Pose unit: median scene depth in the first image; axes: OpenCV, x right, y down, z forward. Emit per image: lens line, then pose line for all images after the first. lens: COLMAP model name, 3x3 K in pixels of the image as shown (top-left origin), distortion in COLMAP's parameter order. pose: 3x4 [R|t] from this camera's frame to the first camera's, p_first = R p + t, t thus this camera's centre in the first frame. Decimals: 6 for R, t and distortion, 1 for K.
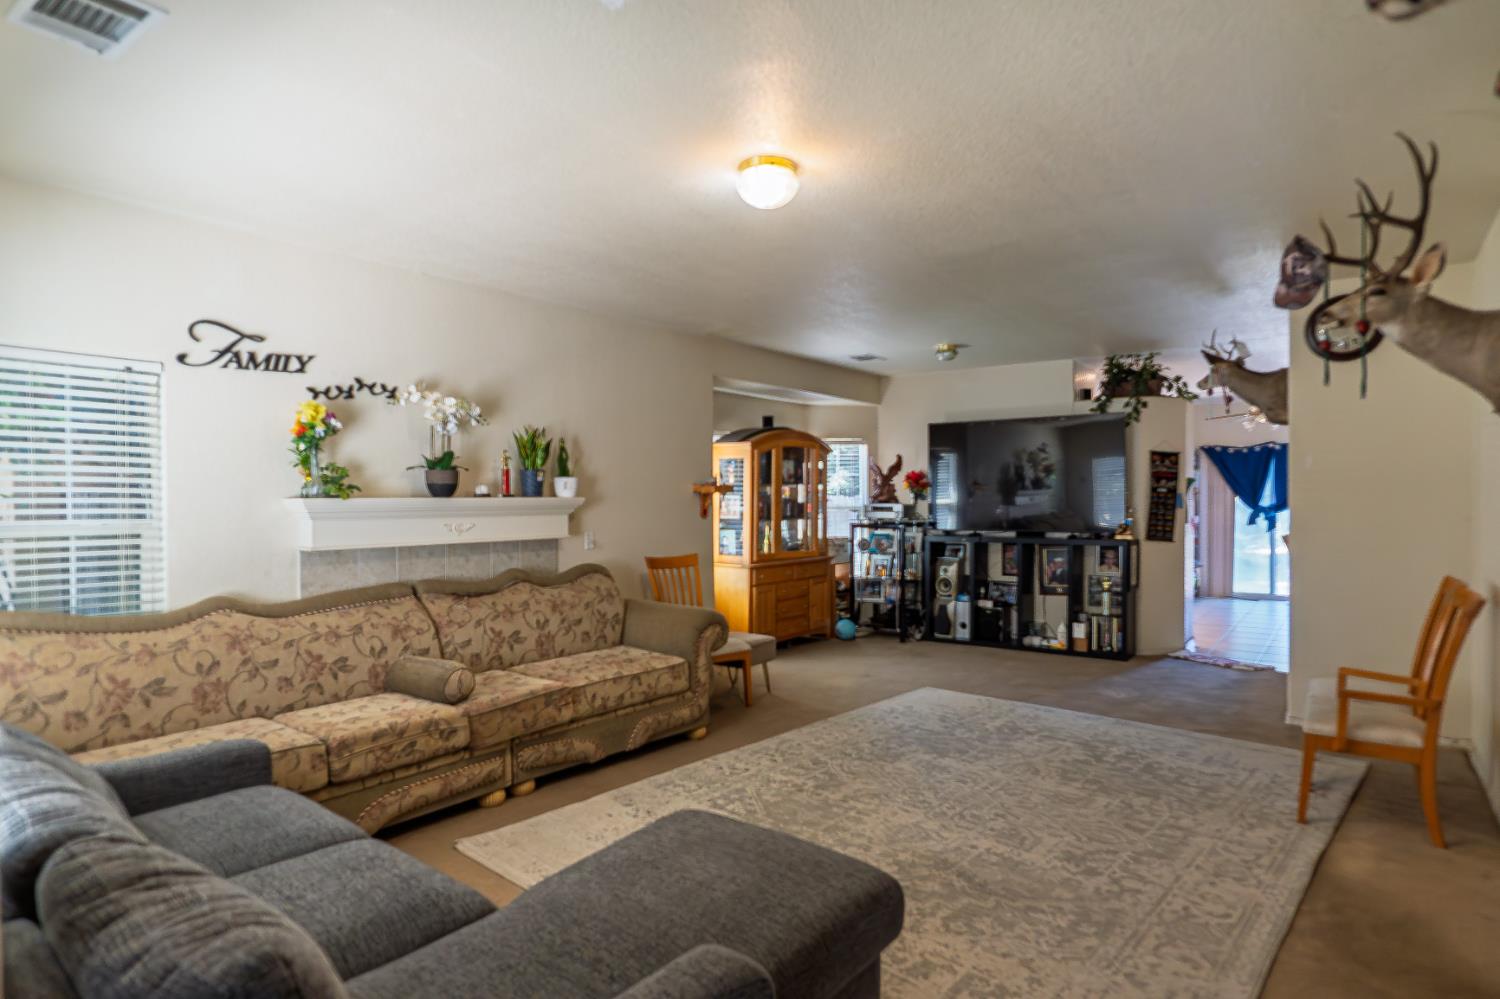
lens RADIAL K [[834.3, 0, 757.6], [0, 834.3, 502.5], [0, 0, 1]] dist [-0.050650, 0.038481]
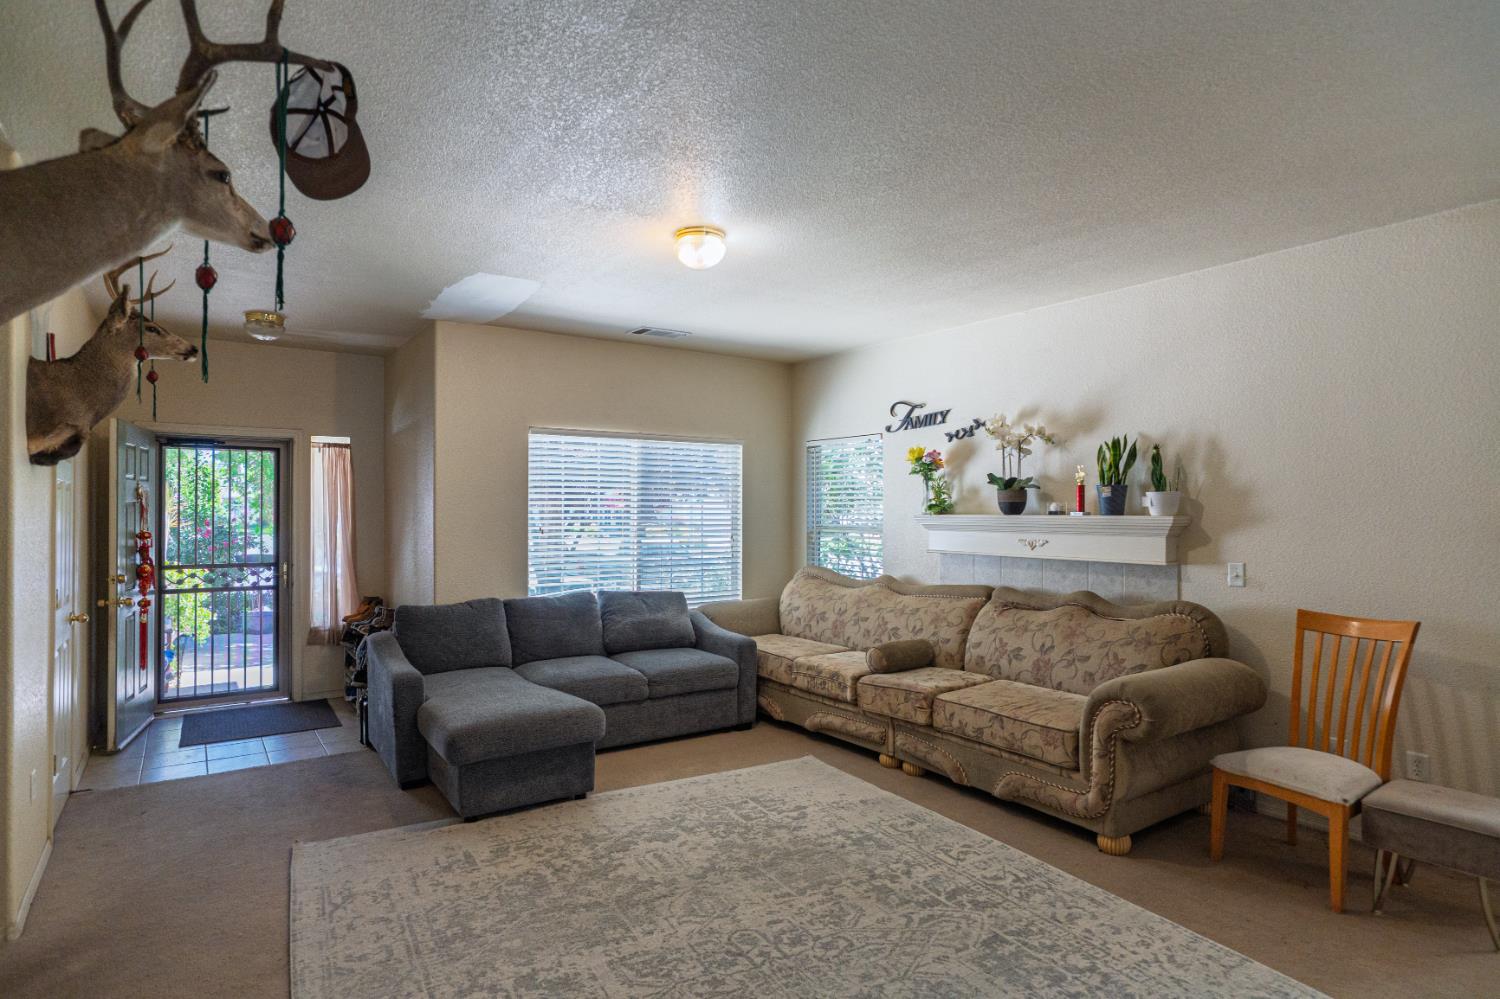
lens RADIAL K [[805.8, 0, 743.1], [0, 805.8, 512.0], [0, 0, 1]] dist [-0.043538, 0.032218]
pose [[-0.323197, 0.006216, -0.946311, 0.794399], [-0.003899, 0.999961, 0.007900, -0.017488], [0.946324, 0.006243, -0.323160, 1.072008]]
